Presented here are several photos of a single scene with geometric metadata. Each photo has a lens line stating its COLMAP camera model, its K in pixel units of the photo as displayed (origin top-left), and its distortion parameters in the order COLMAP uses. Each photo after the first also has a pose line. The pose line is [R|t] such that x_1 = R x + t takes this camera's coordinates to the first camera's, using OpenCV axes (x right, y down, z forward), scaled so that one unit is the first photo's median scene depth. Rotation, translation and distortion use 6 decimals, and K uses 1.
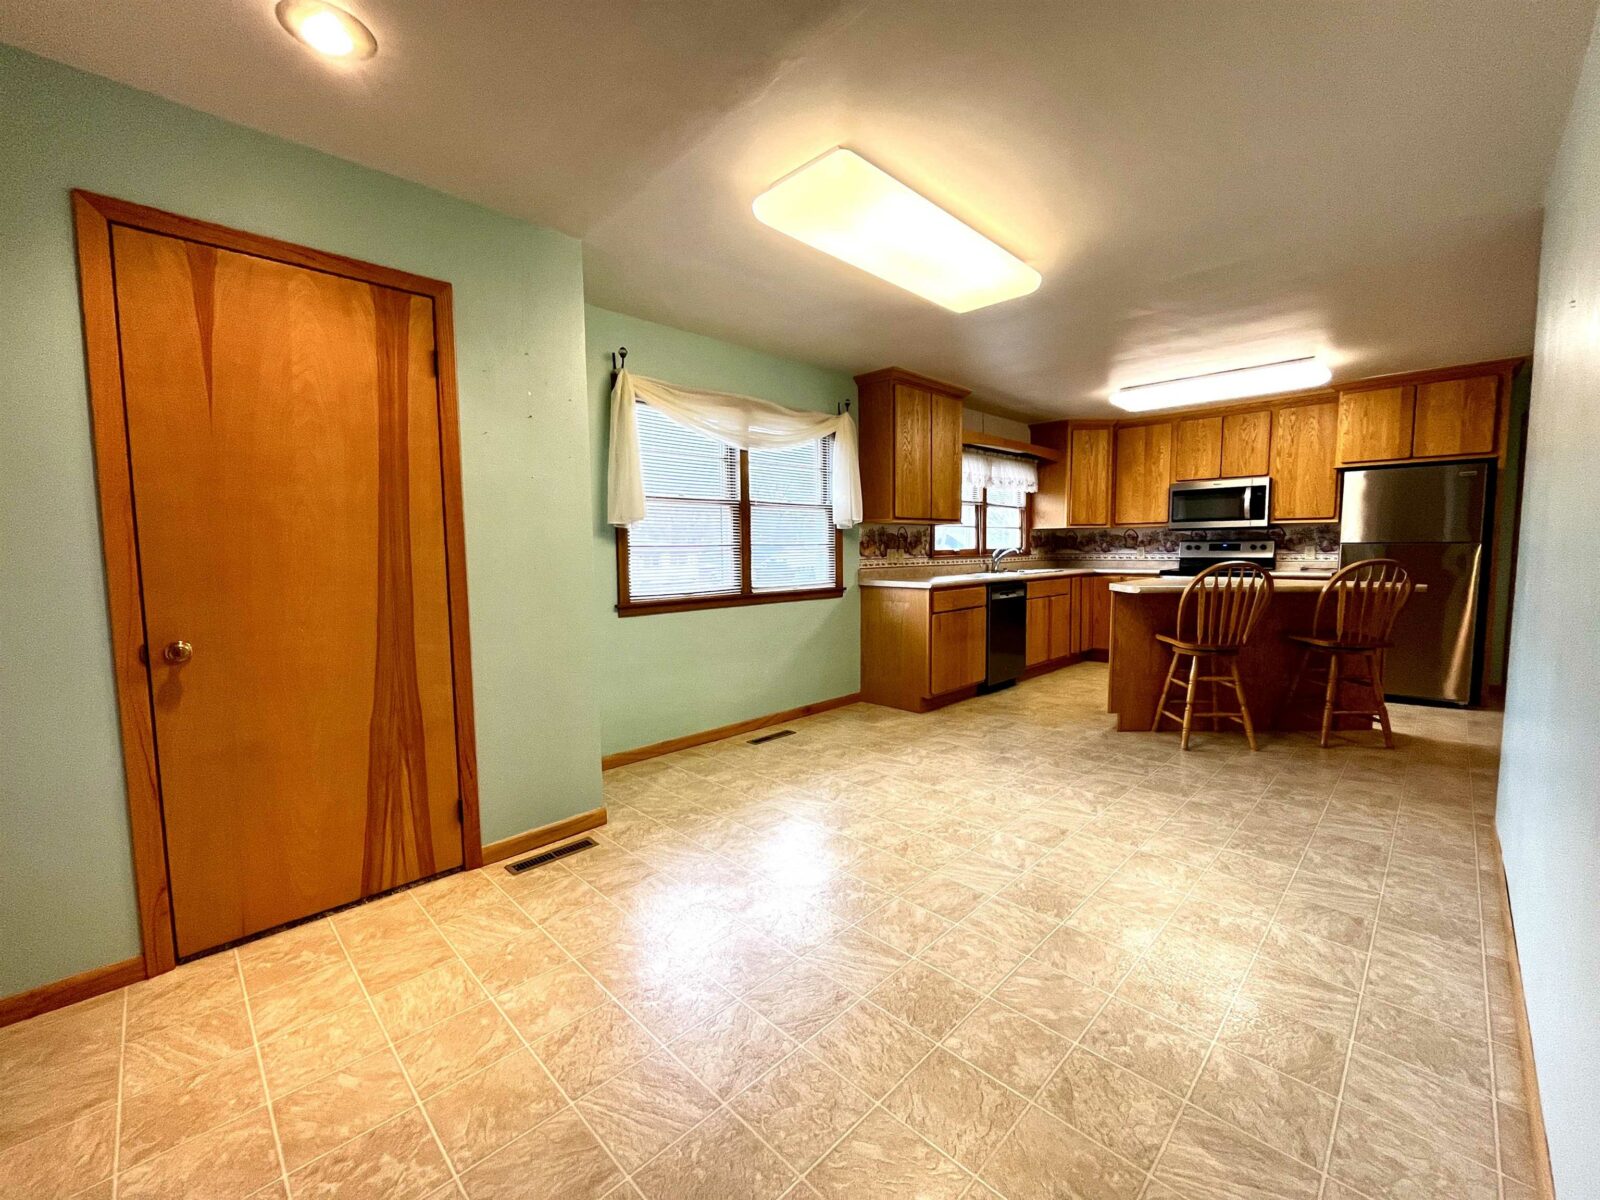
lens RADIAL K [[651.7, 0, 796.3], [0, 651.7, 600.4], [0, 0, 1]] dist [-0.003221, -0.000375]
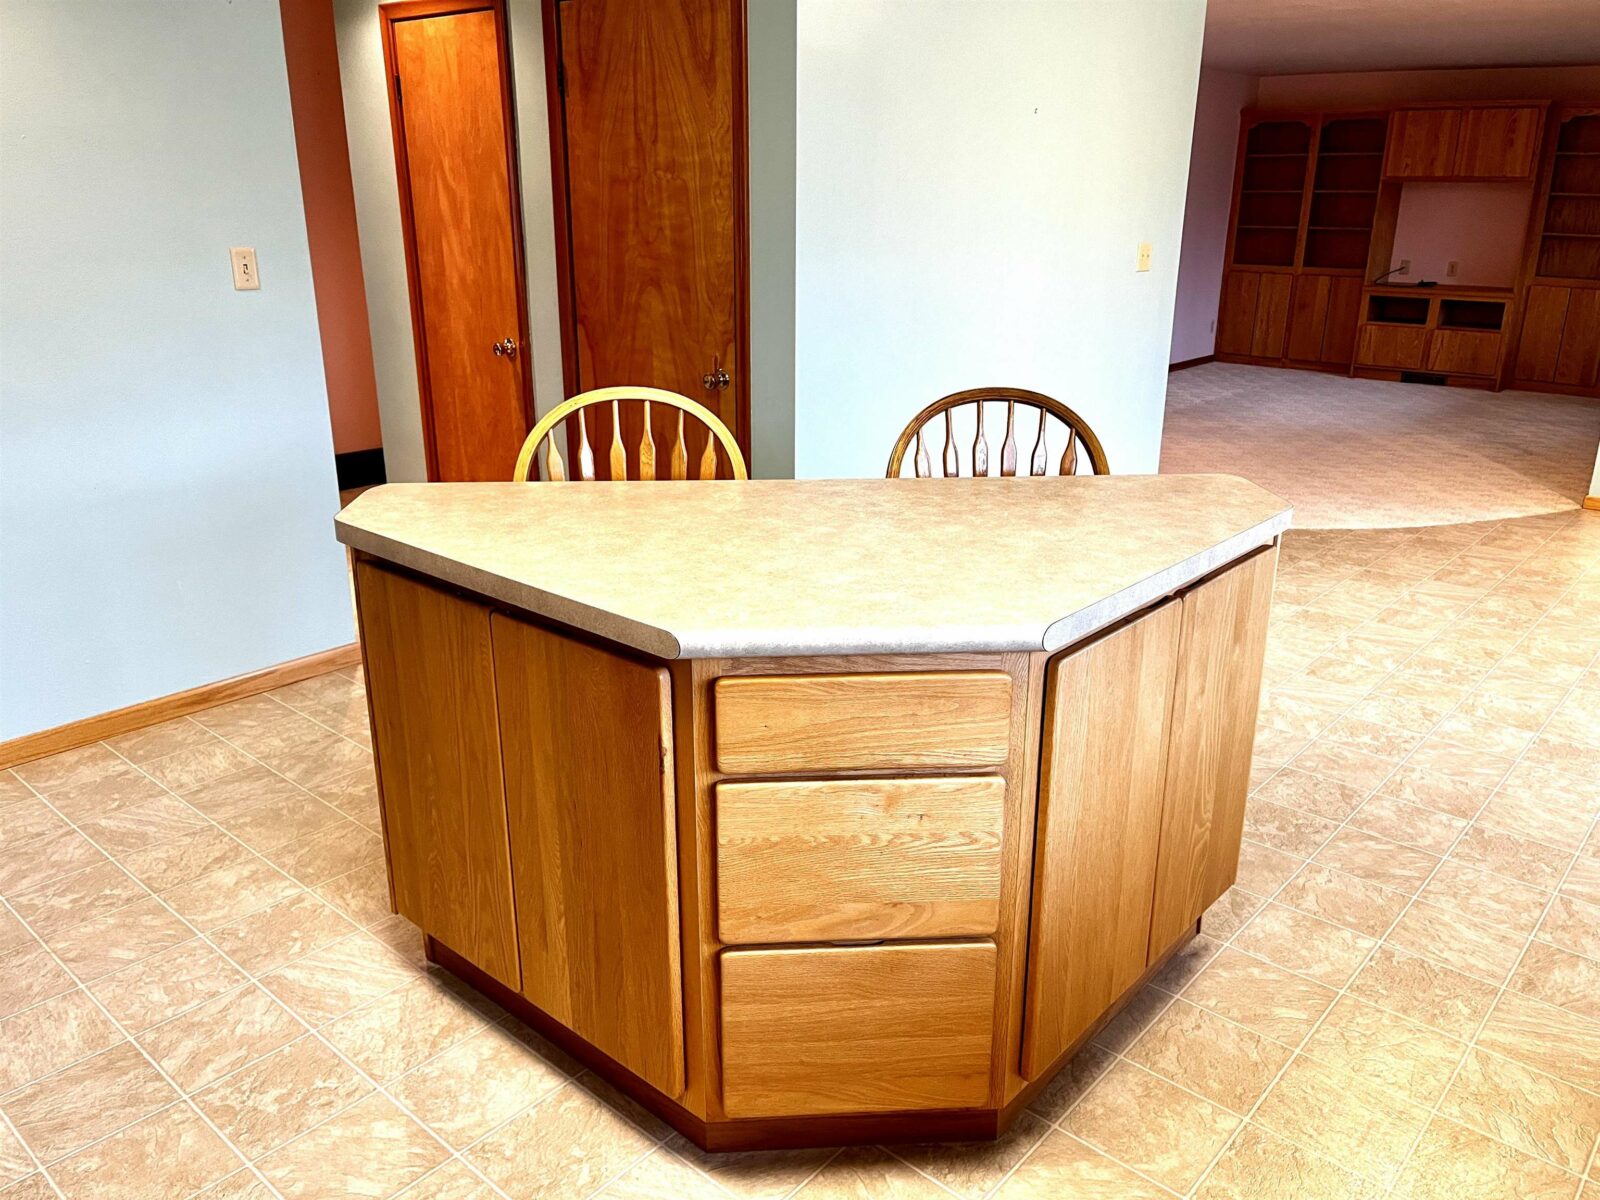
lens RADIAL K [[1215.8, 0, 810.3], [0, 1215.8, 602.0], [0, 0, 1]] dist [0.058314, -0.071092]
pose [[-0.997398, 0.026688, -0.066977, 0.633224], [-0.002351, 0.916434, 0.400178, -0.179944], [0.072060, 0.399294, -0.913987, 1.295782]]
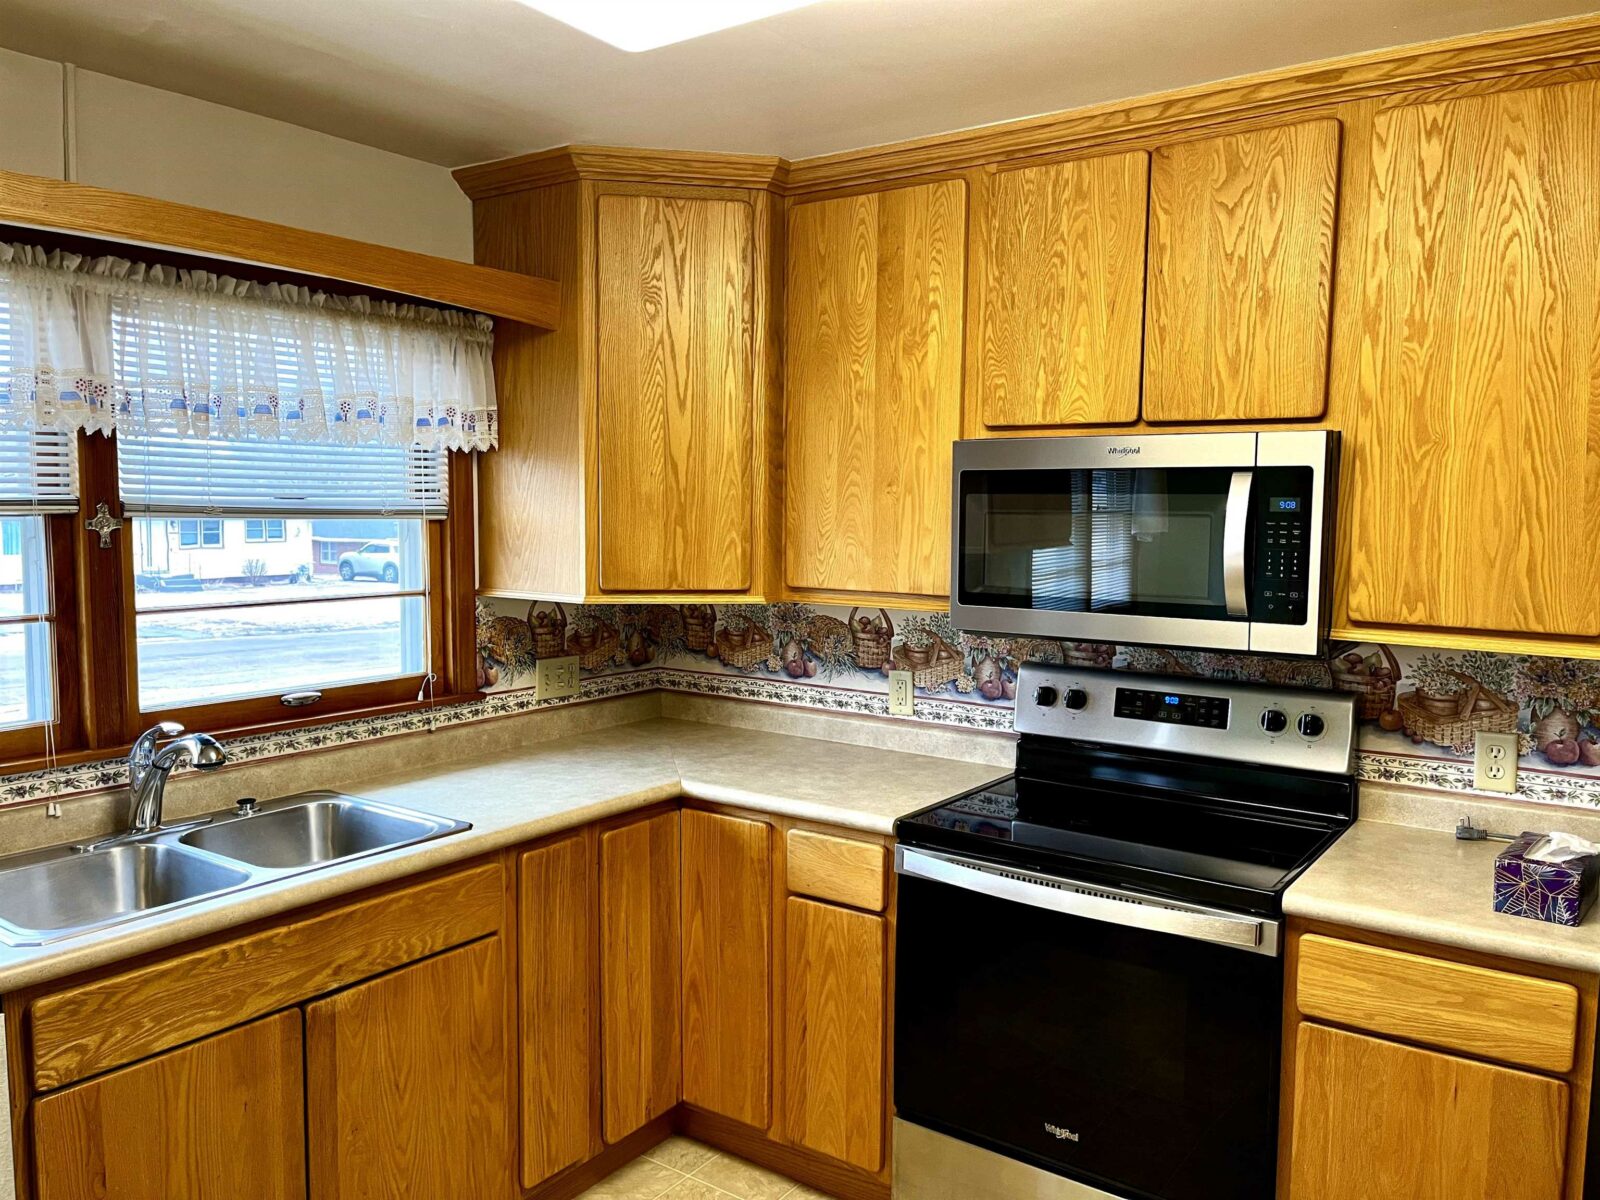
lens RADIAL K [[1215.8, 0, 795.0], [0, 1215.8, 604.1], [0, 0, 1]] dist [0.058314, -0.071092]
pose [[0.985681, 0.006300, 0.168503, 0.574420], [-0.006979, 0.999970, 0.003437, -0.156023], [-0.168476, -0.004564, 0.985695, 0.745184]]
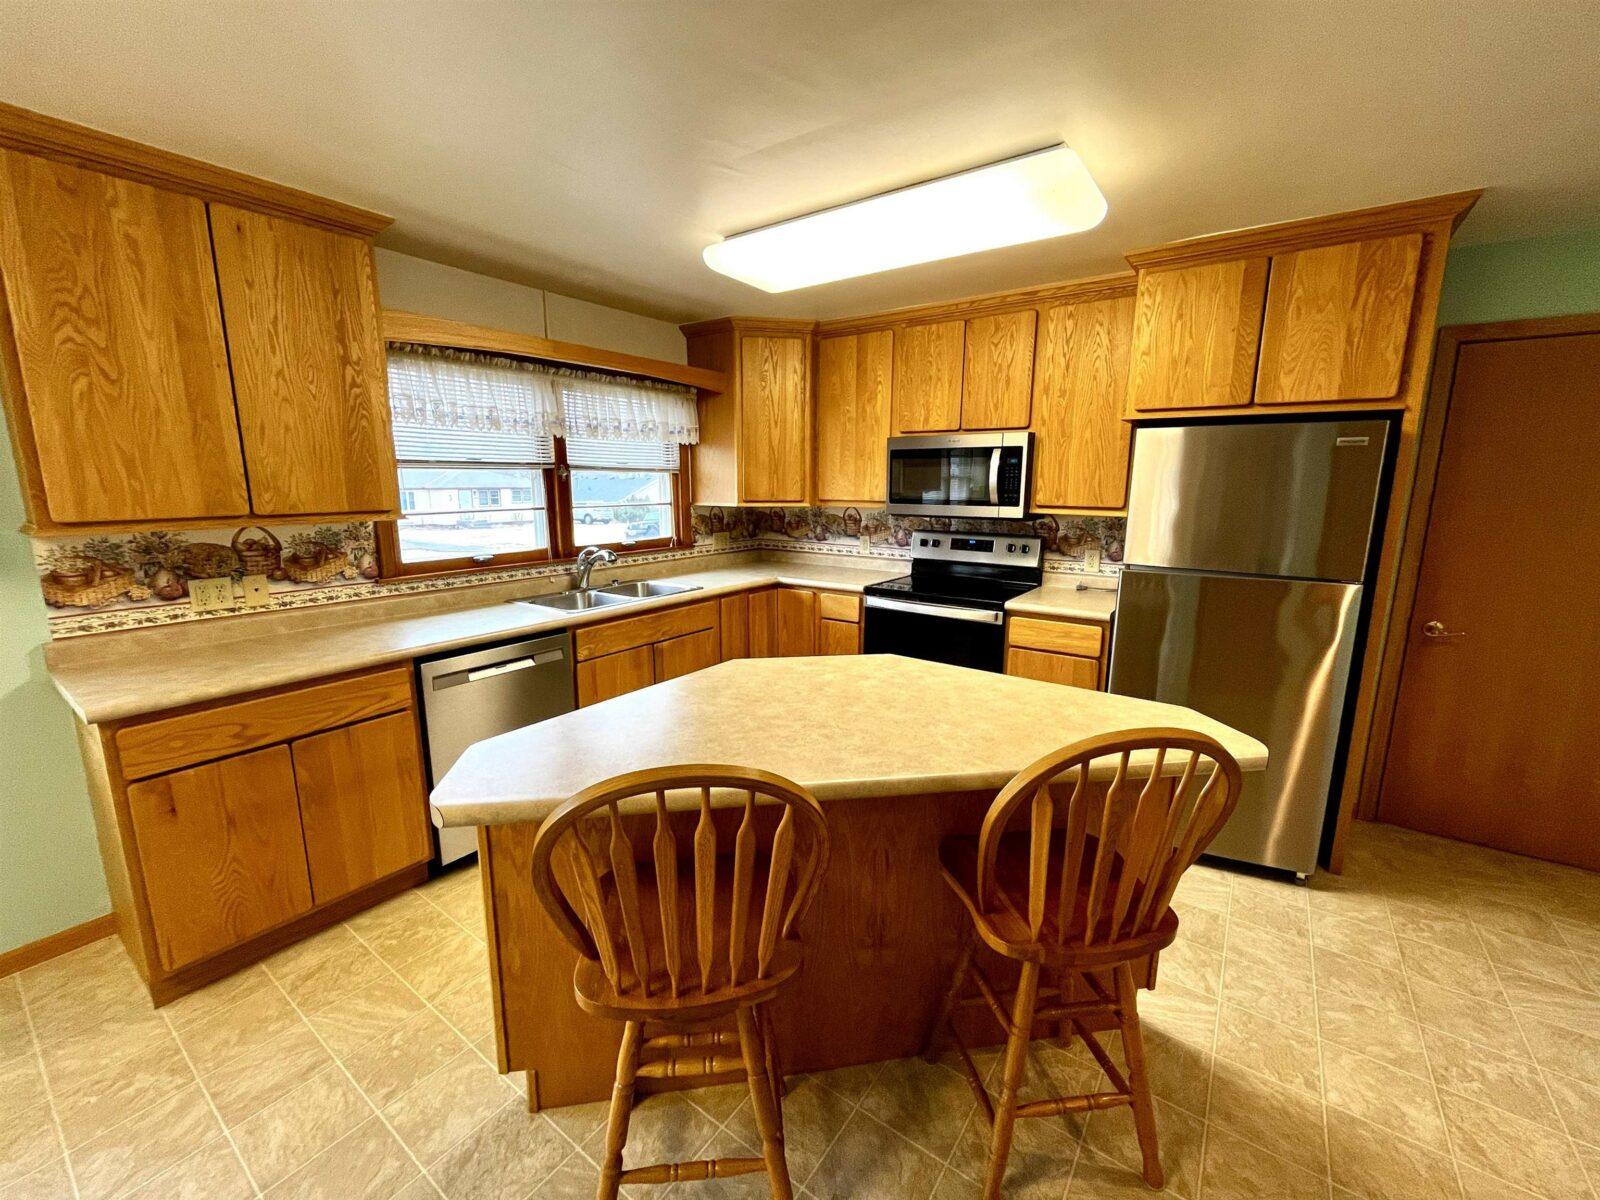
lens RADIAL K [[651.7, 0, 796.1], [0, 651.7, 600.7], [0, 0, 1]] dist [-0.003221, -0.000375]
pose [[0.986618, -0.016255, 0.162236, 0.510544], [-0.000516, 0.994702, 0.102798, -0.119494], [-0.163048, -0.101506, 0.981383, 0.543890]]
